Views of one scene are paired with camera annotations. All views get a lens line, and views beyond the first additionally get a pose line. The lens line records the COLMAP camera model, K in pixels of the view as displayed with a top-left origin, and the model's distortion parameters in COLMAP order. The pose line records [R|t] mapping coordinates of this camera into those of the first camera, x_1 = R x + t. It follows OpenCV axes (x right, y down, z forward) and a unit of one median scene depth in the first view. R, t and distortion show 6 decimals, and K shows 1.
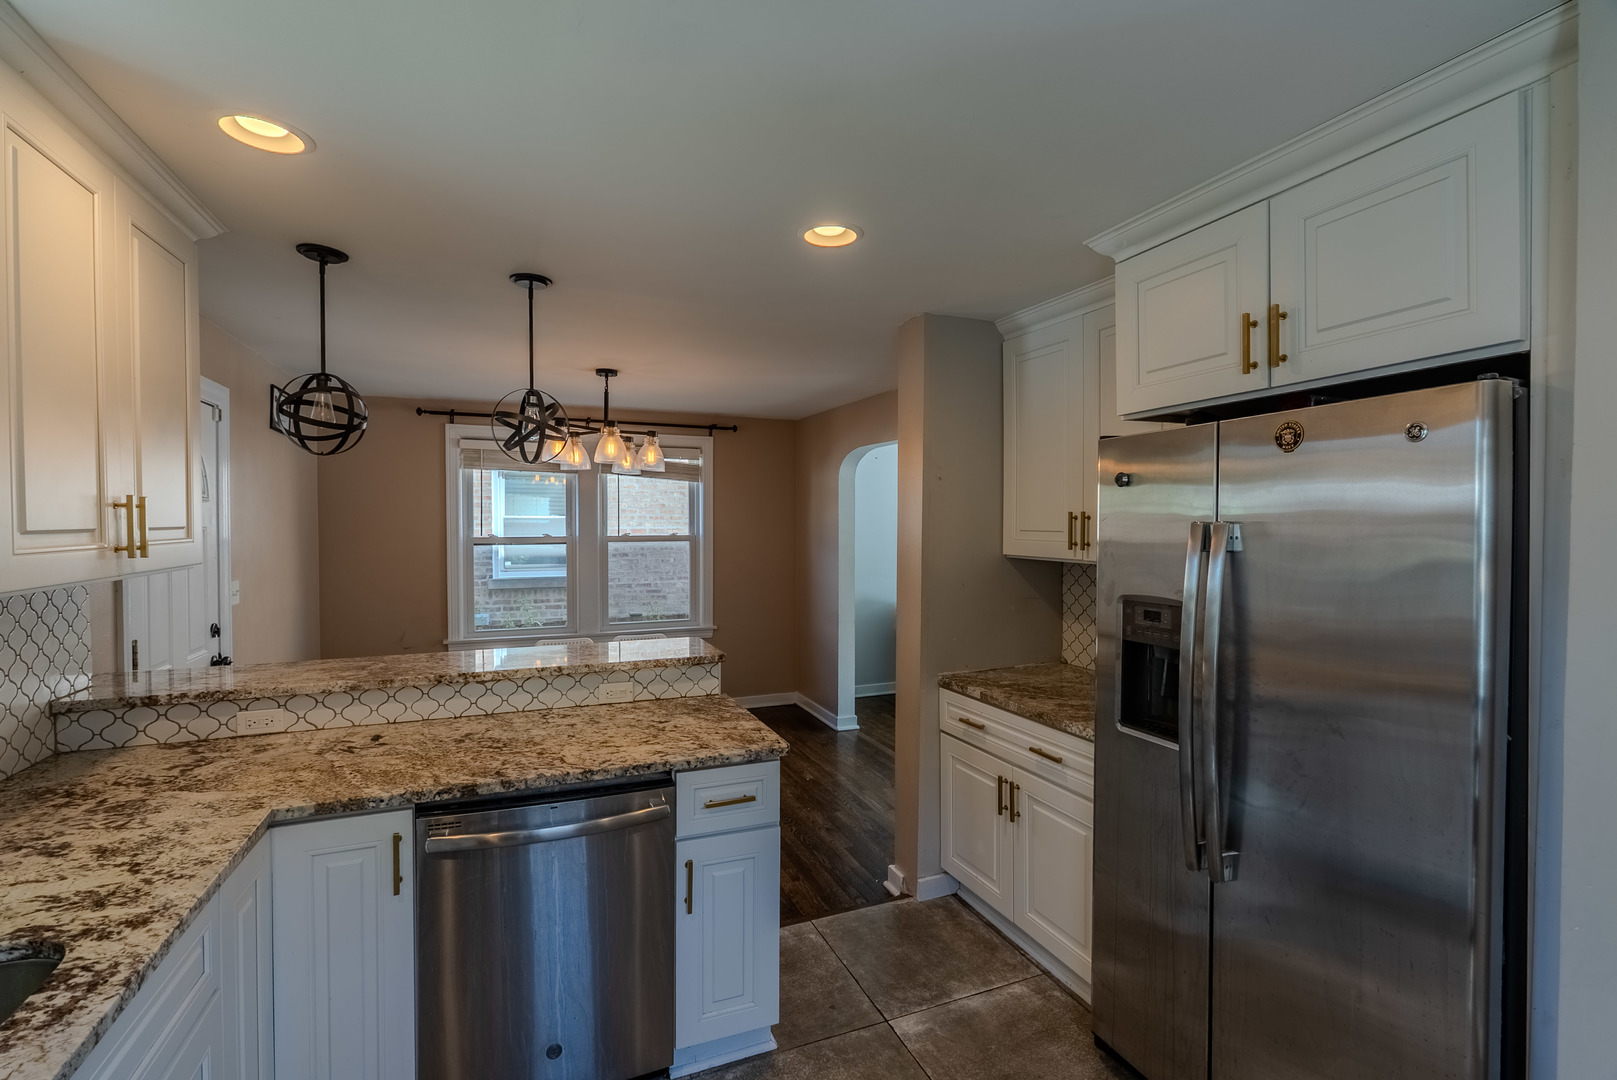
lens RADIAL K [[716.4, 0, 811.3], [0, 716.4, 540.5], [0, 0, 1]] dist [-0.006709, 0.001335]
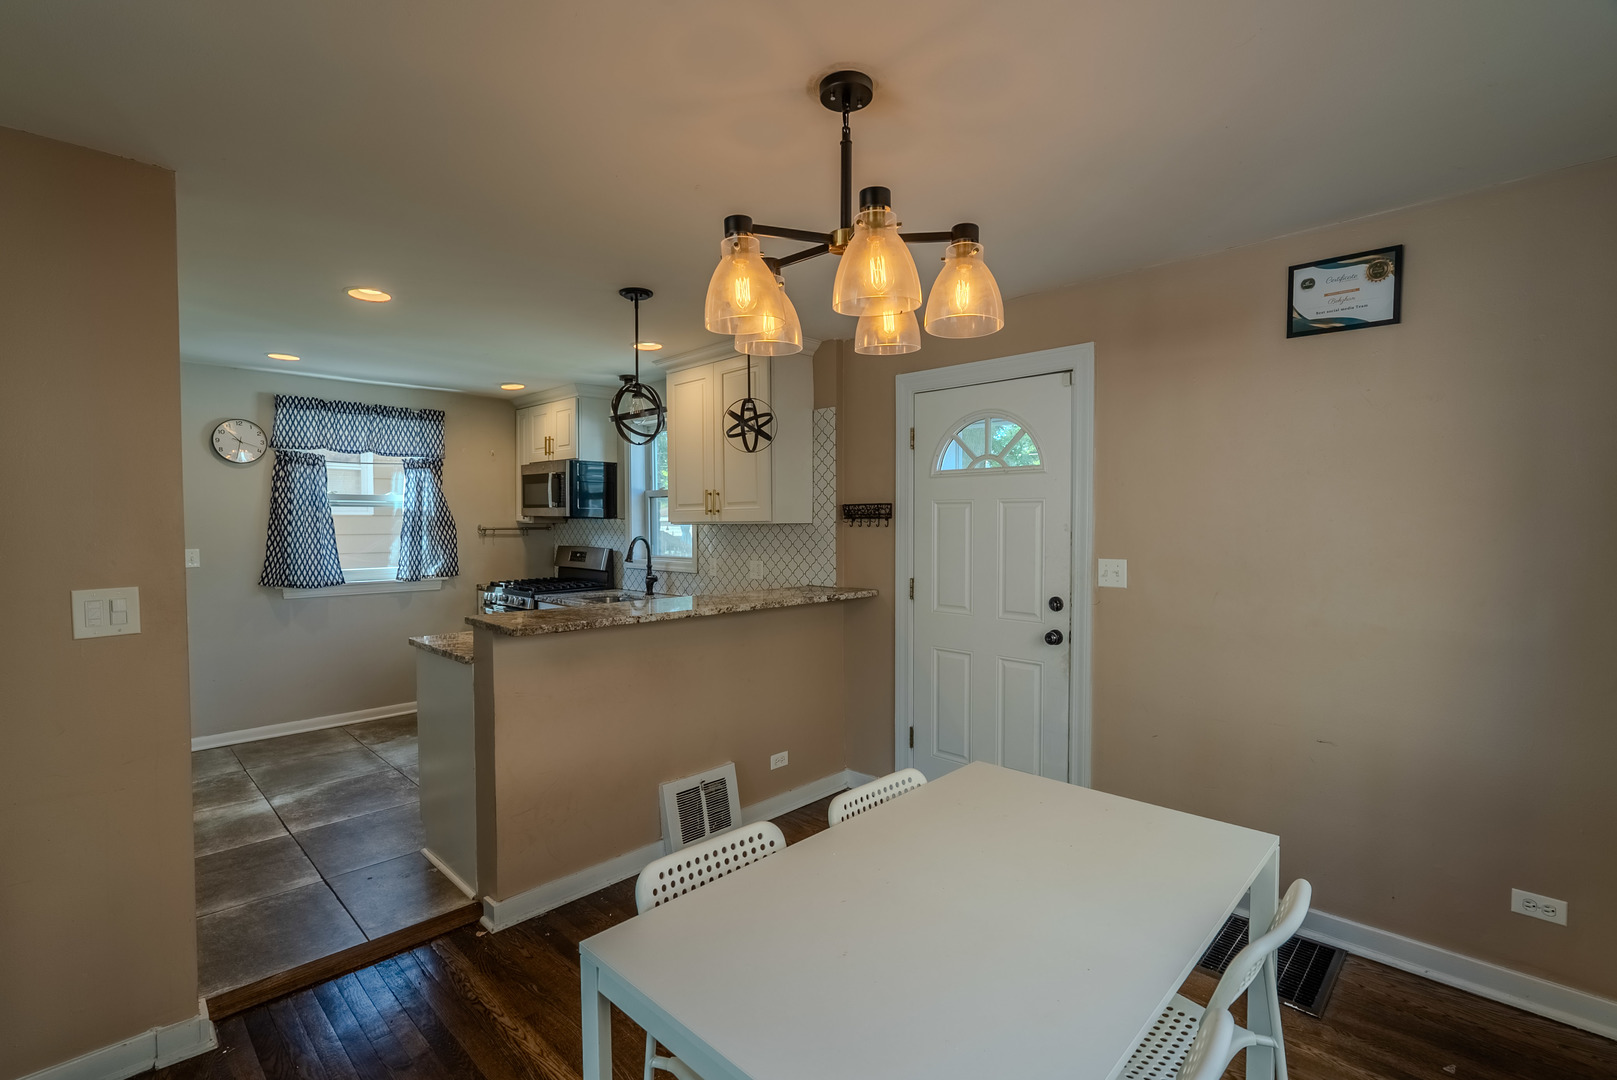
lens RADIAL K [[716.4, 0, 804.4], [0, 716.4, 541.1], [0, 0, 1]] dist [-0.006709, 0.001335]
pose [[-0.922363, 0.014373, -0.386058, -0.240900], [-0.005082, 0.998770, 0.049326, -0.008139], [0.386292, 0.047459, -0.921155, 2.920027]]
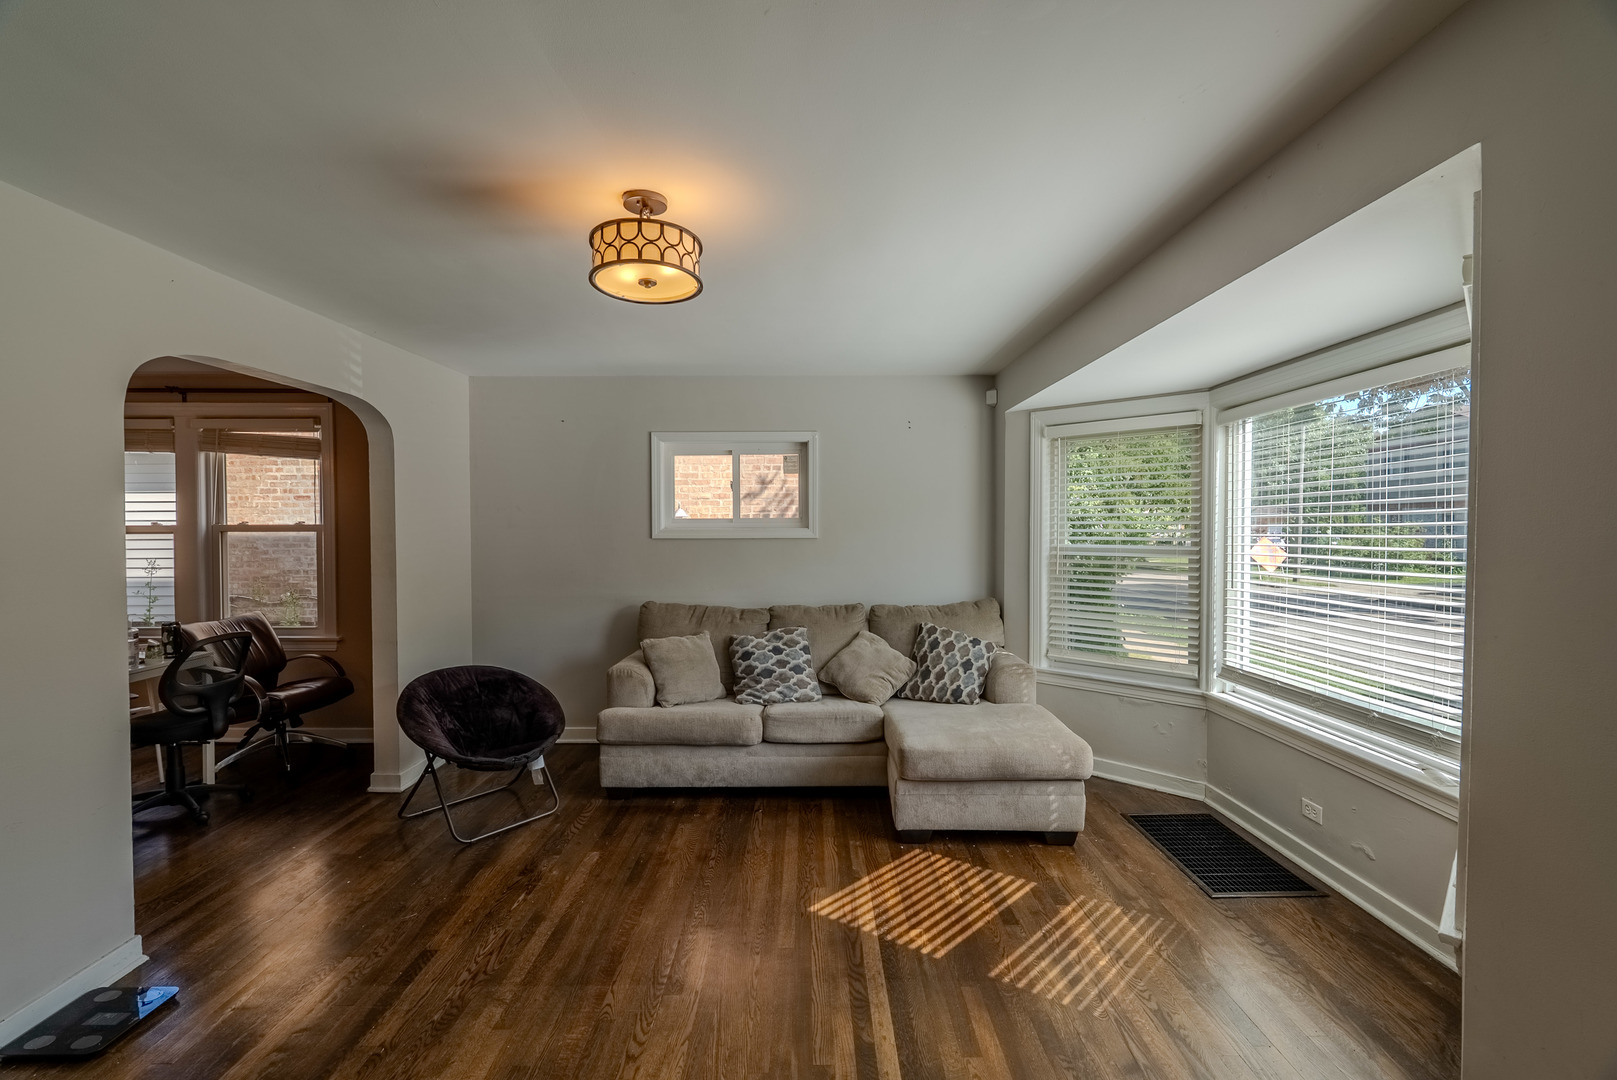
lens RADIAL K [[716.4, 0, 810.2], [0, 716.4, 542.9], [0, 0, 1]] dist [-0.006709, 0.001335]
pose [[0.920041, 0.005611, -0.391783, 2.118739], [-0.005586, 0.999984, 0.001204, 0.033752], [0.391783, 0.001081, 0.920057, 1.413505]]
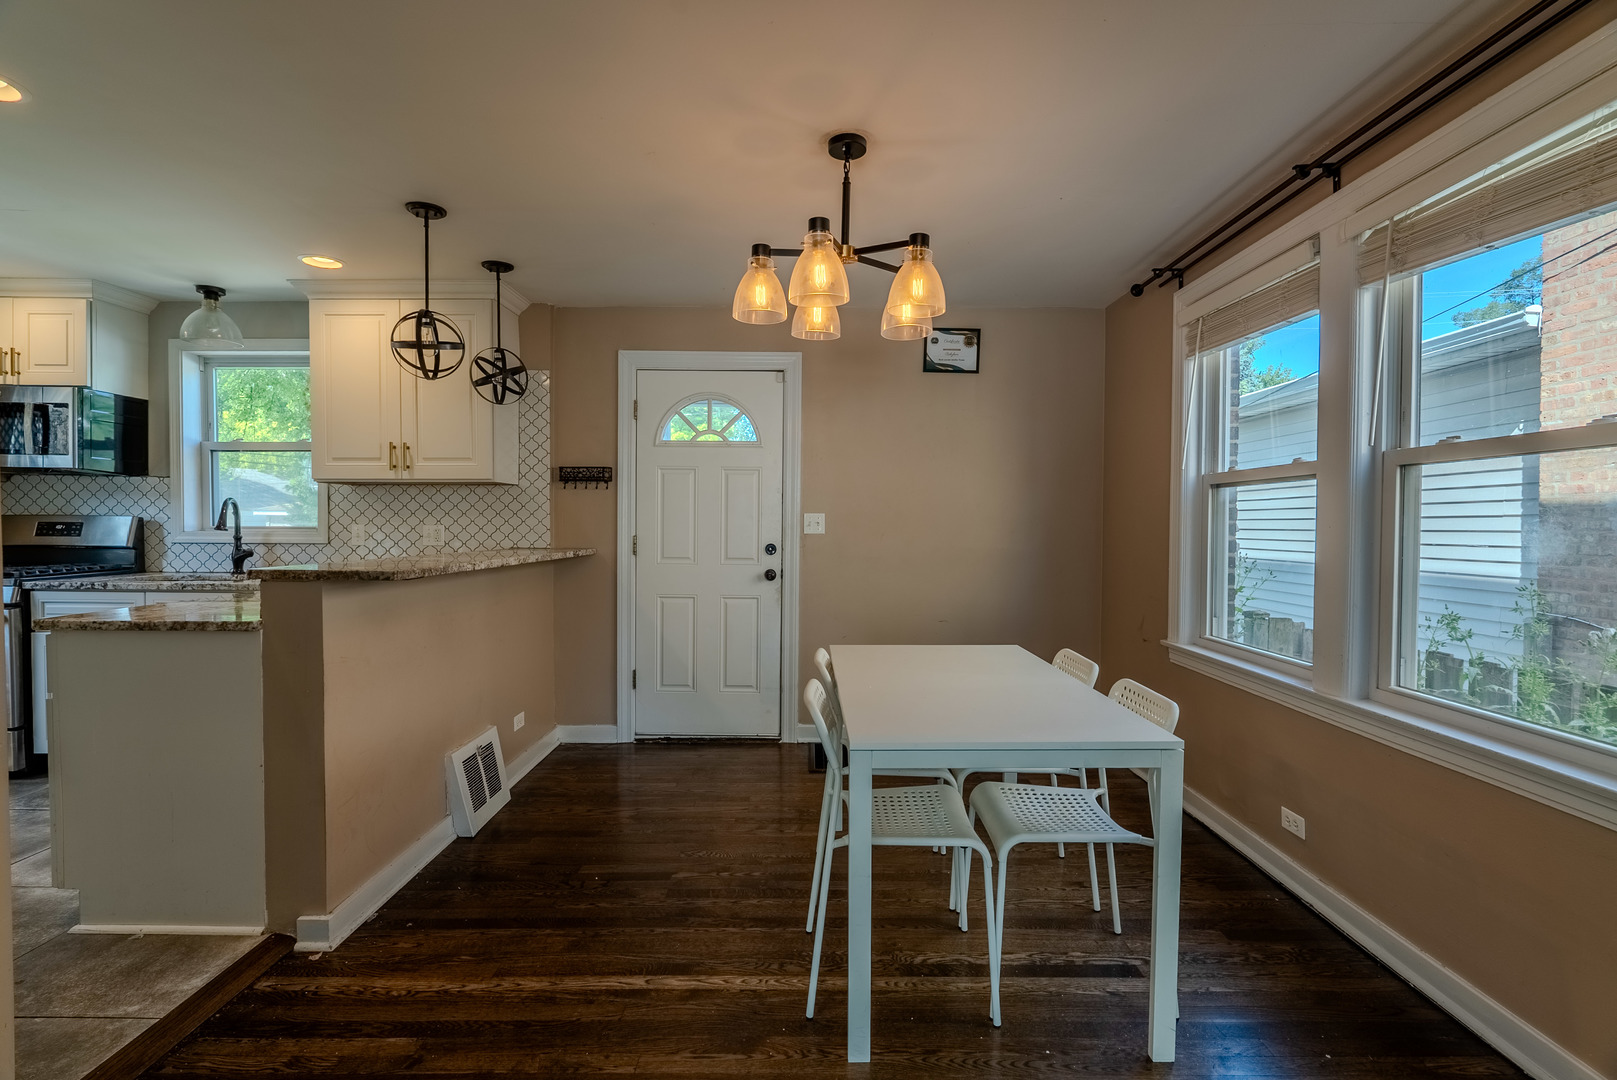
lens RADIAL K [[716.4, 0, 799.6], [0, 716.4, 537.1], [0, 0, 1]] dist [-0.006709, 0.001335]
pose [[-0.395916, 0.015965, -0.918148, 0.498300], [-0.027083, 0.999211, 0.029053, 0.111574], [0.917887, 0.036369, -0.395171, 2.562216]]
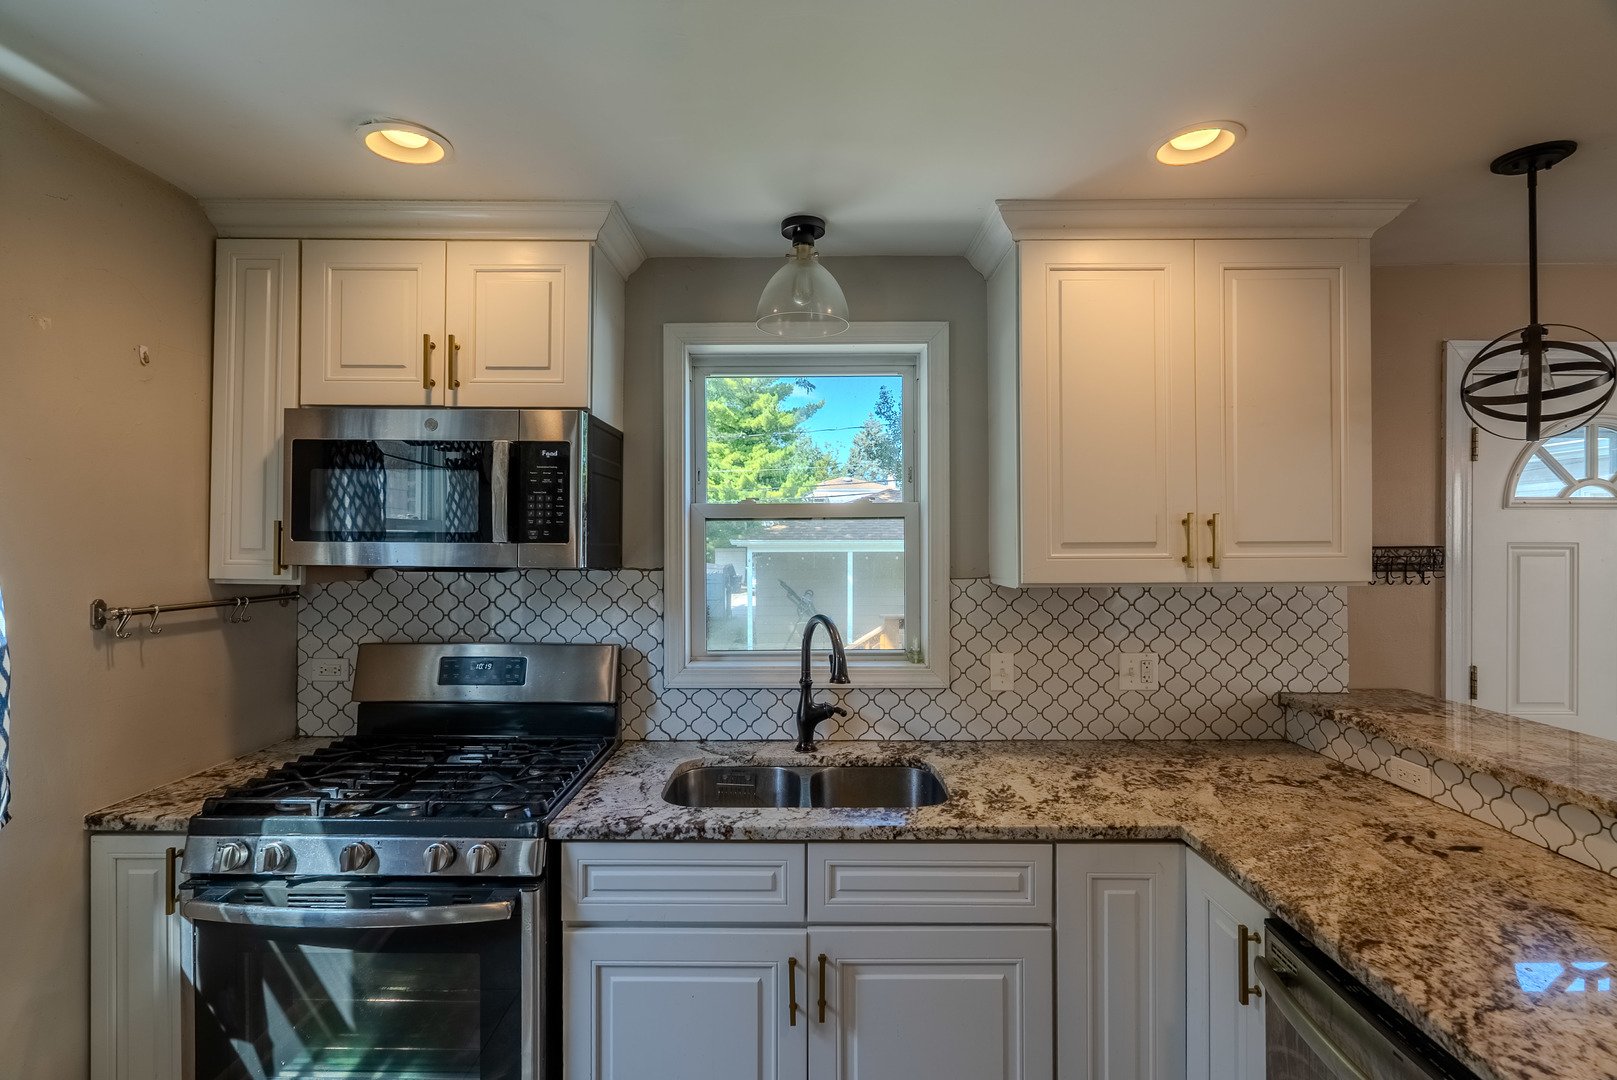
lens RADIAL K [[716.4, 0, 802.9], [0, 716.4, 541.5], [0, 0, 1]] dist [-0.006709, 0.001335]
pose [[-0.393445, 0.000569, -0.919348, 0.295894], [-0.019443, 0.999771, 0.008940, -0.013665], [0.919142, 0.021392, -0.393344, 0.734724]]
